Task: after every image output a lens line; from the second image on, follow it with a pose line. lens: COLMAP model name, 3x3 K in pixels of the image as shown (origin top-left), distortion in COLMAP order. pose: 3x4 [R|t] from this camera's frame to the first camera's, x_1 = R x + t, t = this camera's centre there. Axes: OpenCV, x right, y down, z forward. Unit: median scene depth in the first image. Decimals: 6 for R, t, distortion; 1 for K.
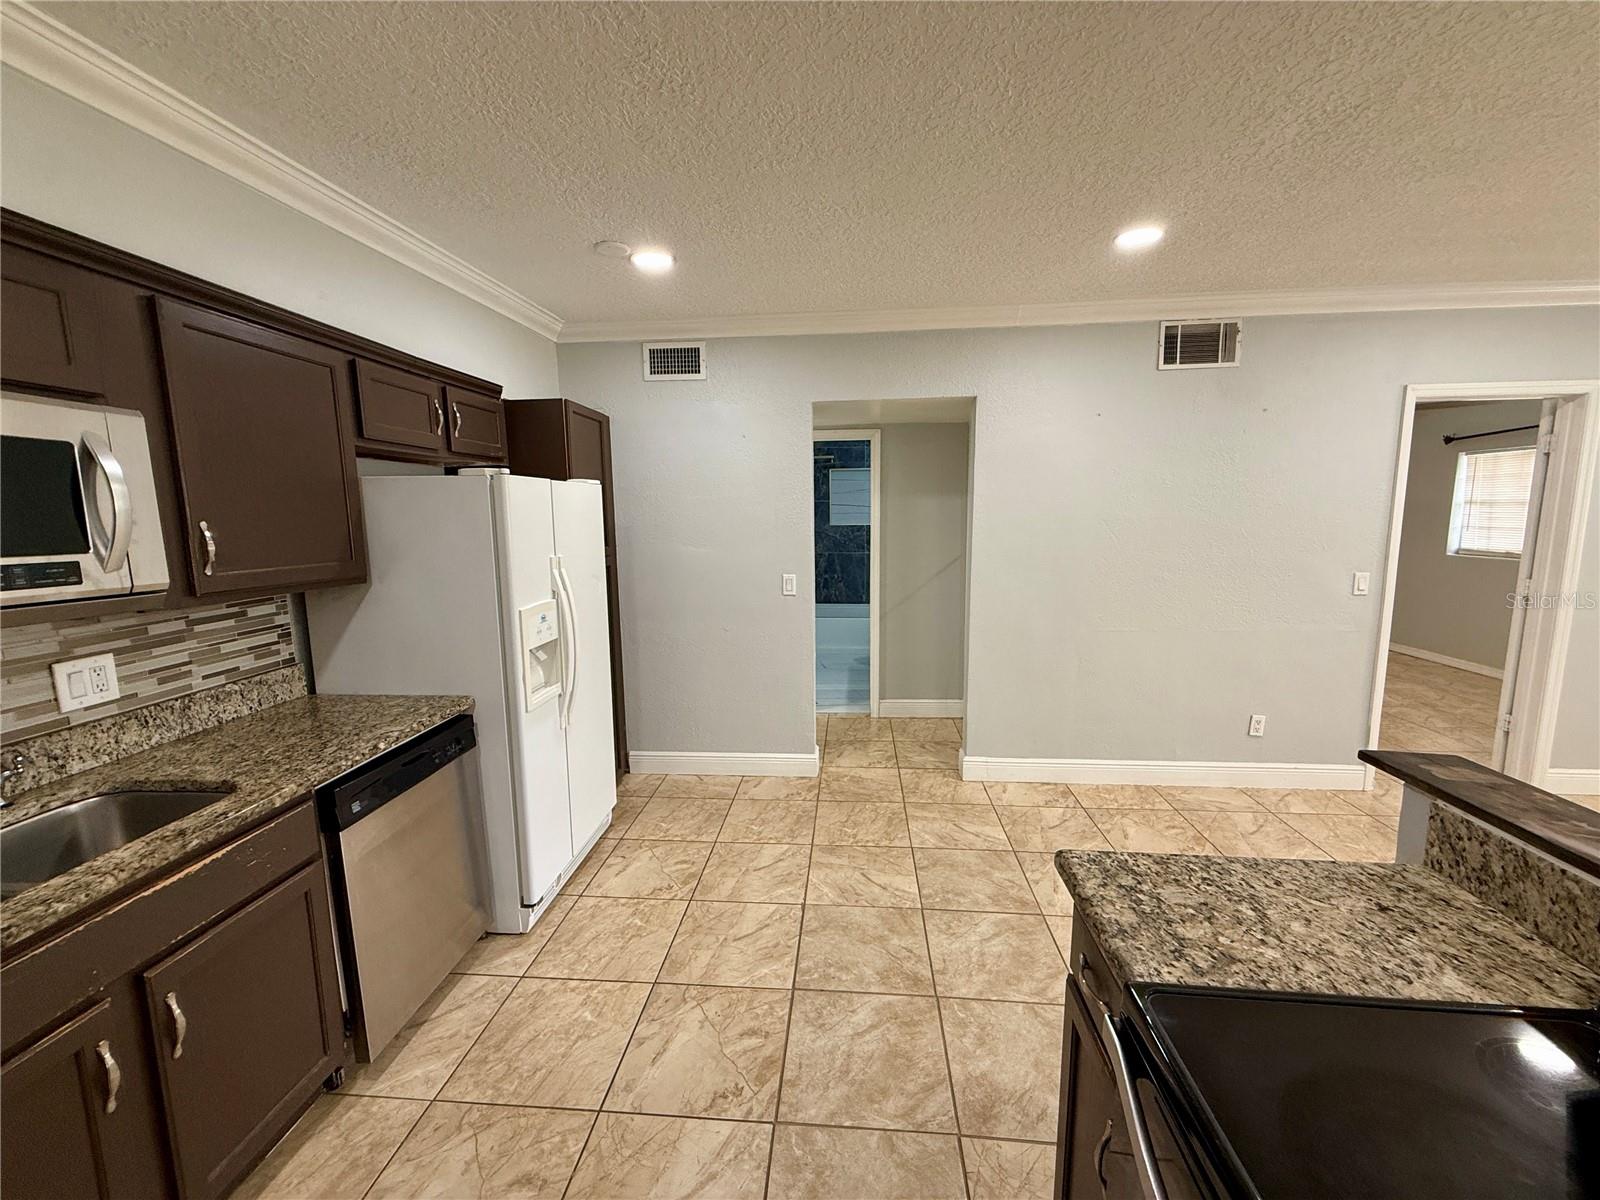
lens RADIAL K [[636.6, 0, 800.0], [0, 636.6, 602.5], [0, 0, 1]] dist [0.001108, 0.000280]
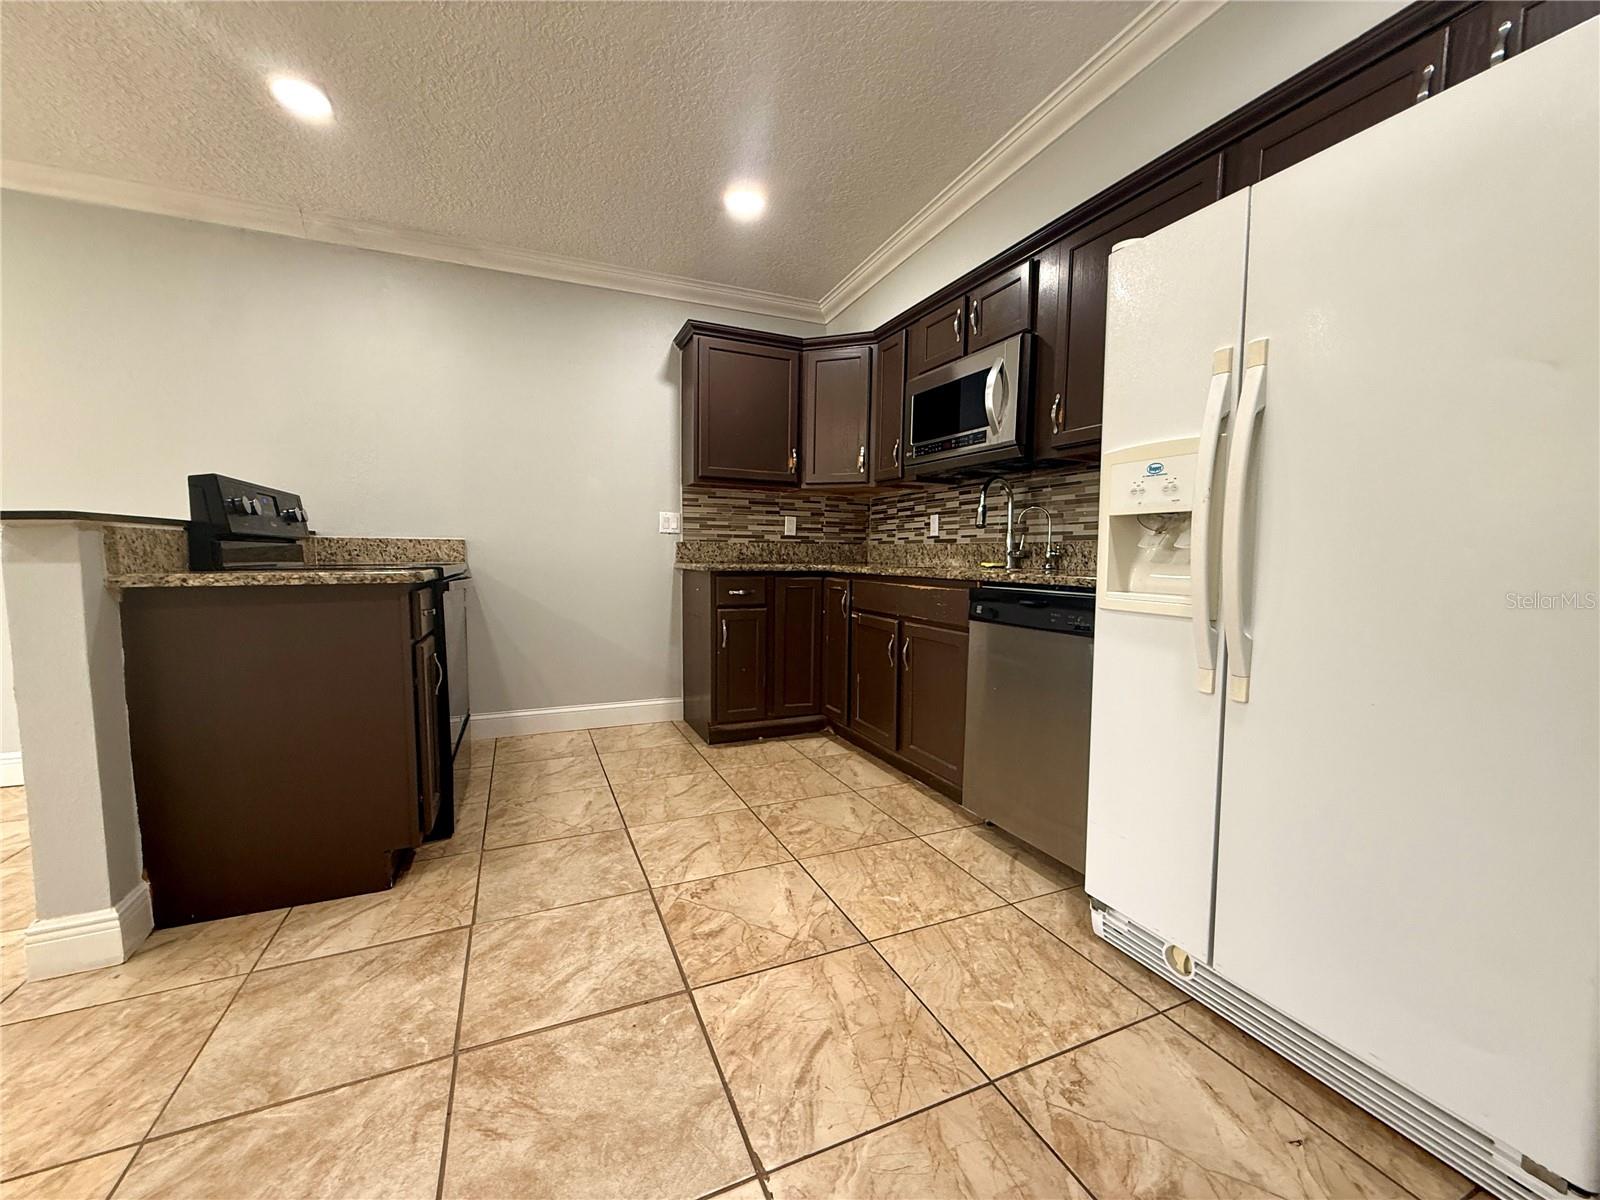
lens RADIAL K [[638.5, 0, 799.7], [0, 638.5, 601.9], [0, 0, 1]] dist [-0.000821, 0.000026]
pose [[-0.877426, 0.044333, -0.477660, 0.197375], [-0.064028, 0.975988, 0.208199, 0.048225], [0.475421, 0.213263, -0.853519, 1.575981]]
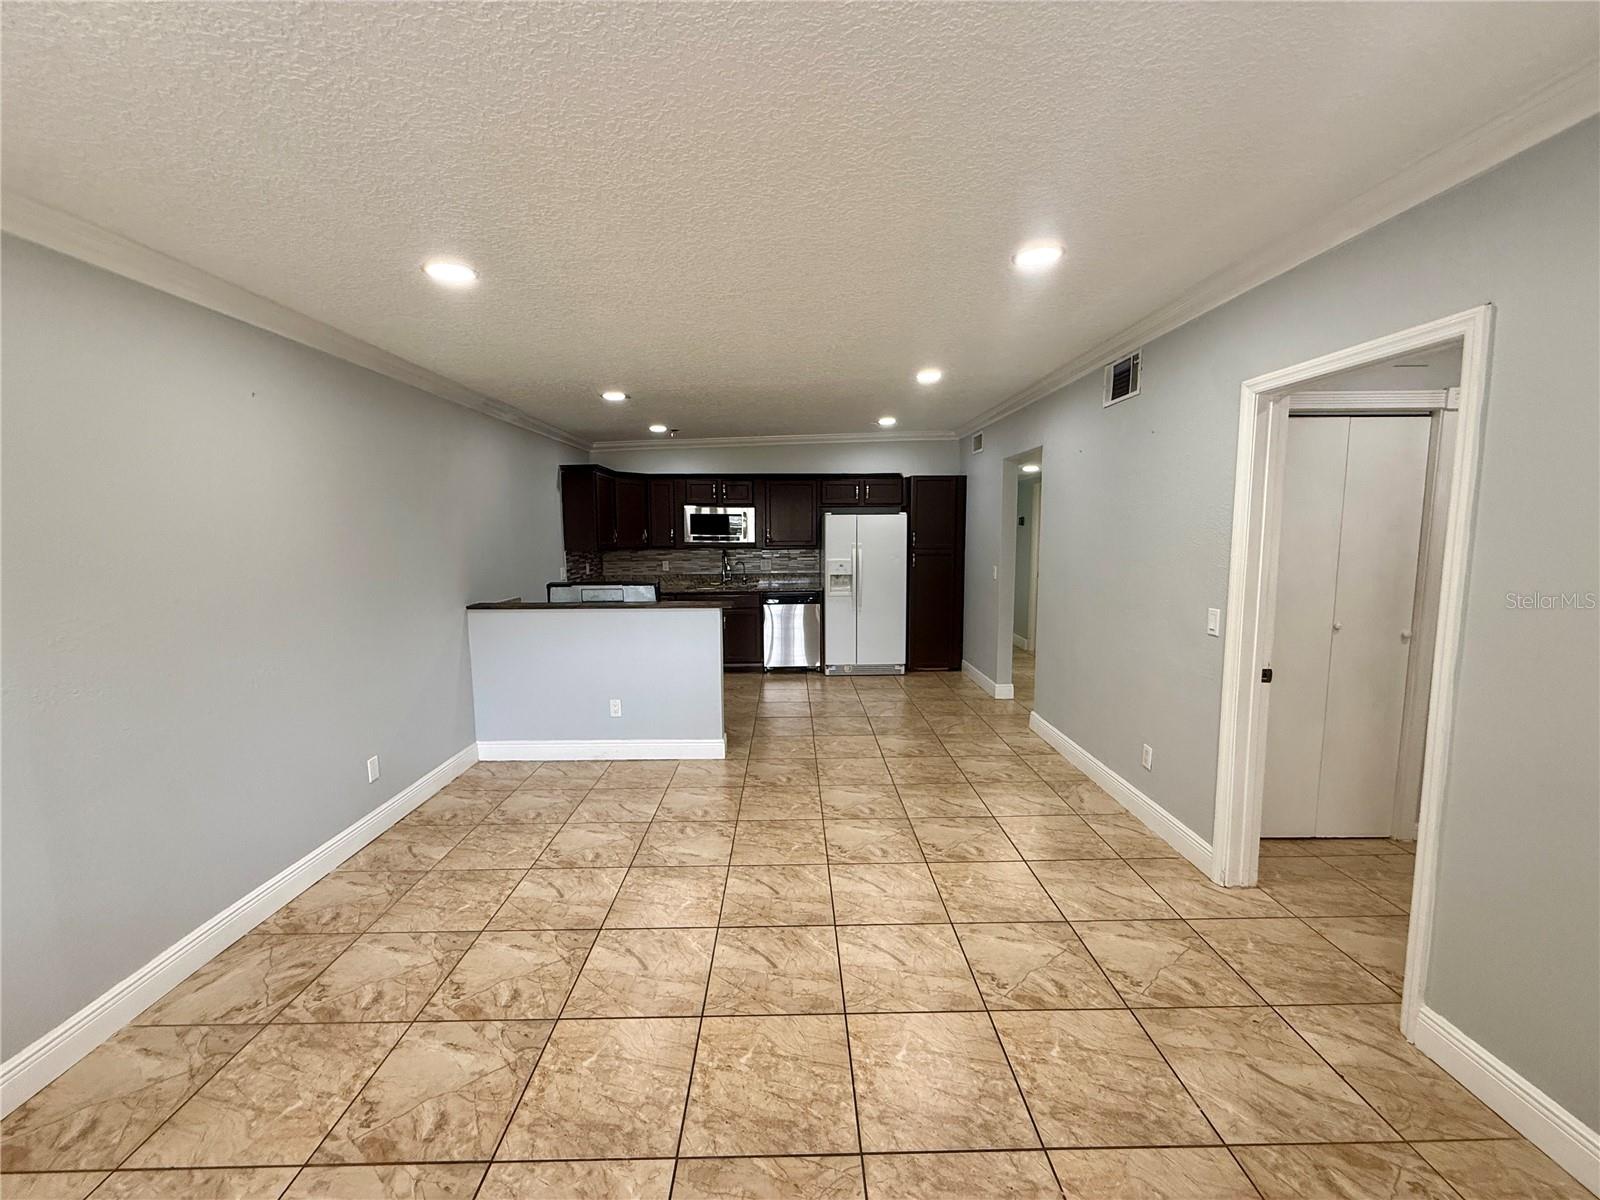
lens RADIAL K [[639.1, 0, 800.4], [0, 639.1, 602.8], [0, 0, 1]] dist [-0.000771, -0.000364]
pose [[0.104886, 0.128148, -0.986193, 2.685020], [-0.135288, 0.984283, 0.113512, -0.123276], [0.985239, 0.121514, 0.120574, 0.583438]]
